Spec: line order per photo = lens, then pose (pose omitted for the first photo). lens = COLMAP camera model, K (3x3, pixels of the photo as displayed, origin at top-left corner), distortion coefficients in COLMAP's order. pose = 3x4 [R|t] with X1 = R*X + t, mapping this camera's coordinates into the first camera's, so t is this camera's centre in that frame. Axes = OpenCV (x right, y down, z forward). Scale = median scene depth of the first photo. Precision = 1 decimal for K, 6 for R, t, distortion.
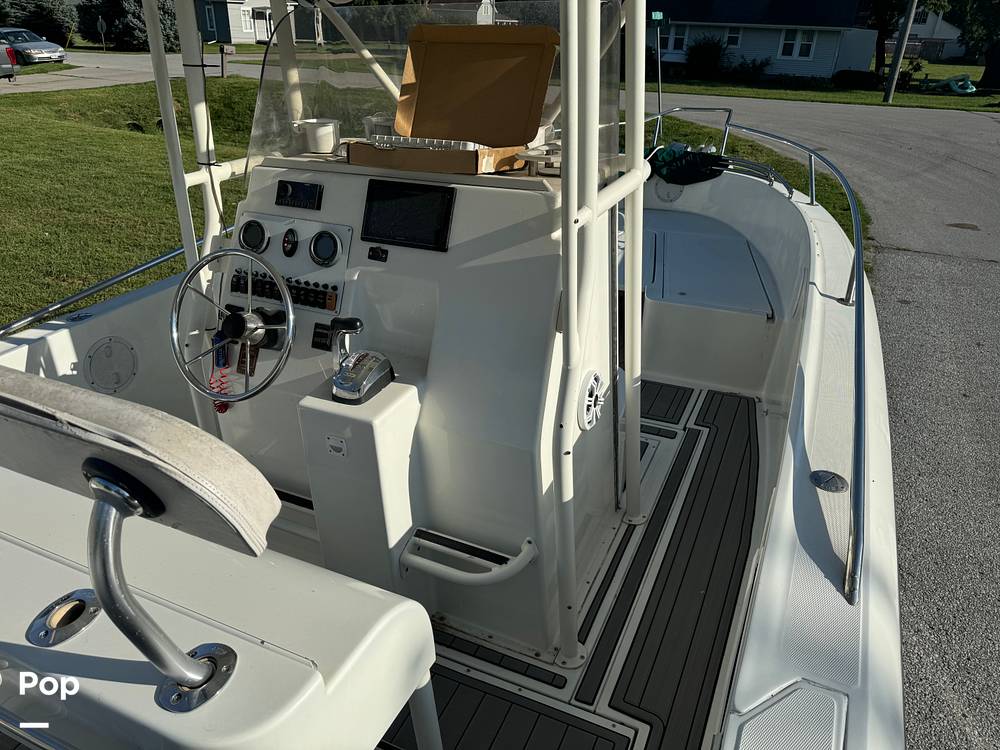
lens RADIAL K [[705.8, 0, 503.9], [0, 705.8, 362.0], [0, 0, 1]] dist [0.043909, -0.048507]
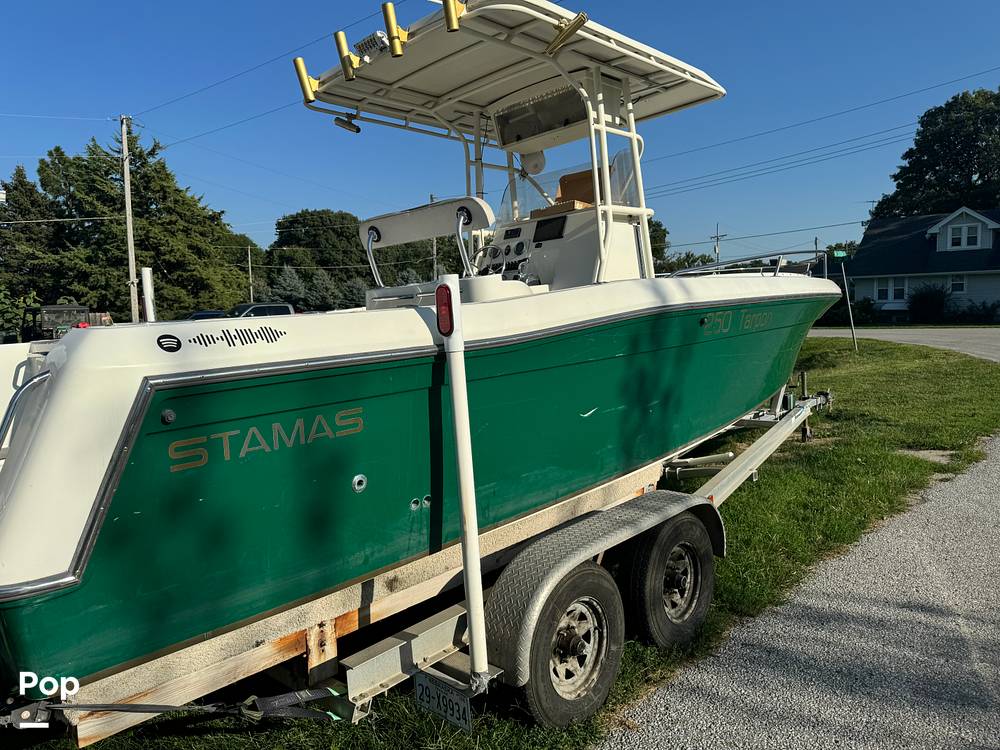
lens RADIAL K [[705.8, 0, 503.2], [0, 705.8, 373.2], [0, 0, 1]] dist [0.043909, -0.048507]
pose [[0.948143, -0.031843, -0.316246, 0.470978], [-0.080588, 0.938374, -0.336096, 1.095110], [0.307459, 0.344153, 0.887146, -1.101444]]
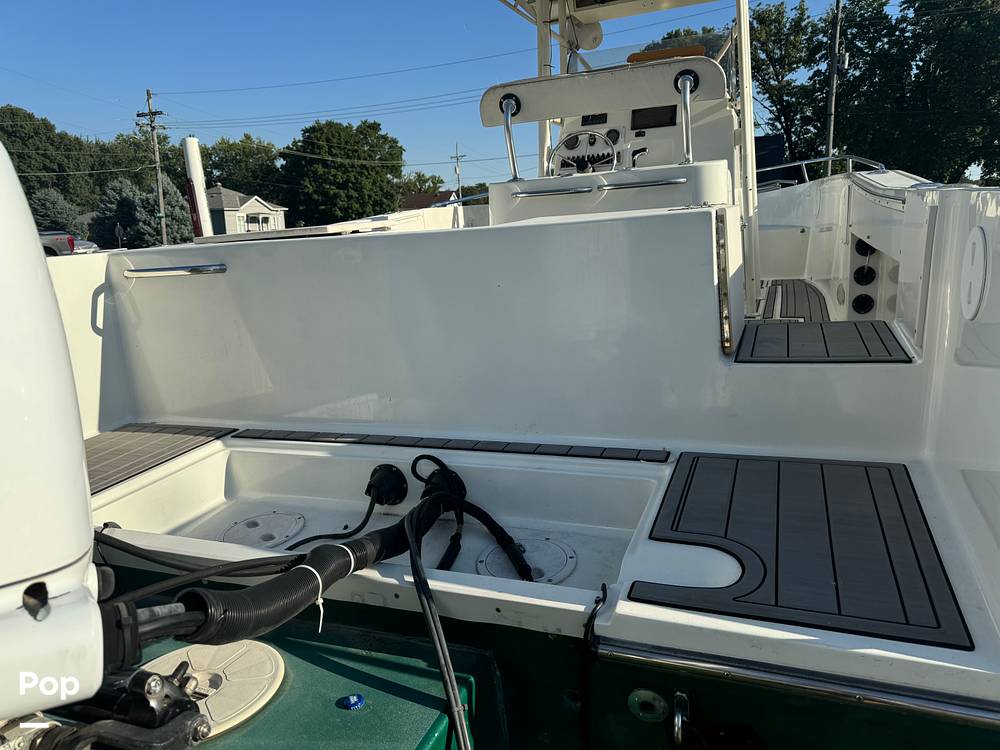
lens RADIAL K [[705.8, 0, 498.0], [0, 705.8, 364.6], [0, 0, 1]] dist [0.043909, -0.048507]
pose [[0.996817, -0.068631, 0.040567, -0.711102], [0.076466, 0.967030, -0.242912, 0.976193], [-0.022558, 0.245241, 0.969200, -0.889203]]
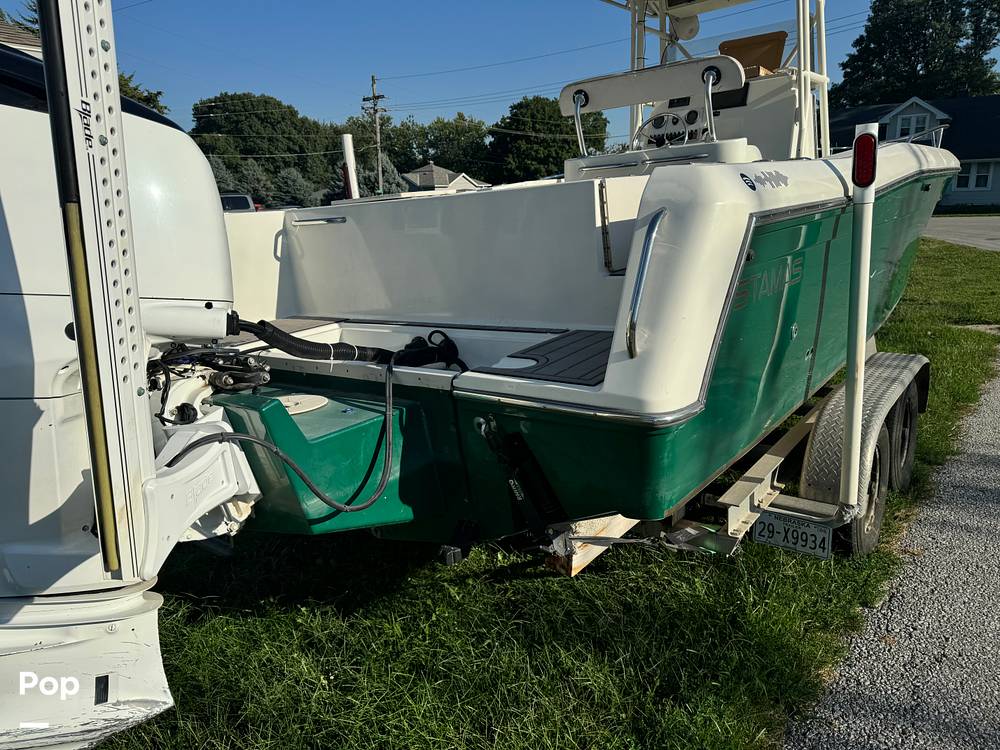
lens RADIAL K [[705.8, 0, 500.4], [0, 705.8, 372.3], [0, 0, 1]] dist [0.043909, -0.048507]
pose [[0.973387, -0.009337, -0.228978, -0.333362], [-0.038727, 0.978098, -0.204511, 1.230729], [0.225873, 0.207936, 0.951706, -1.332048]]
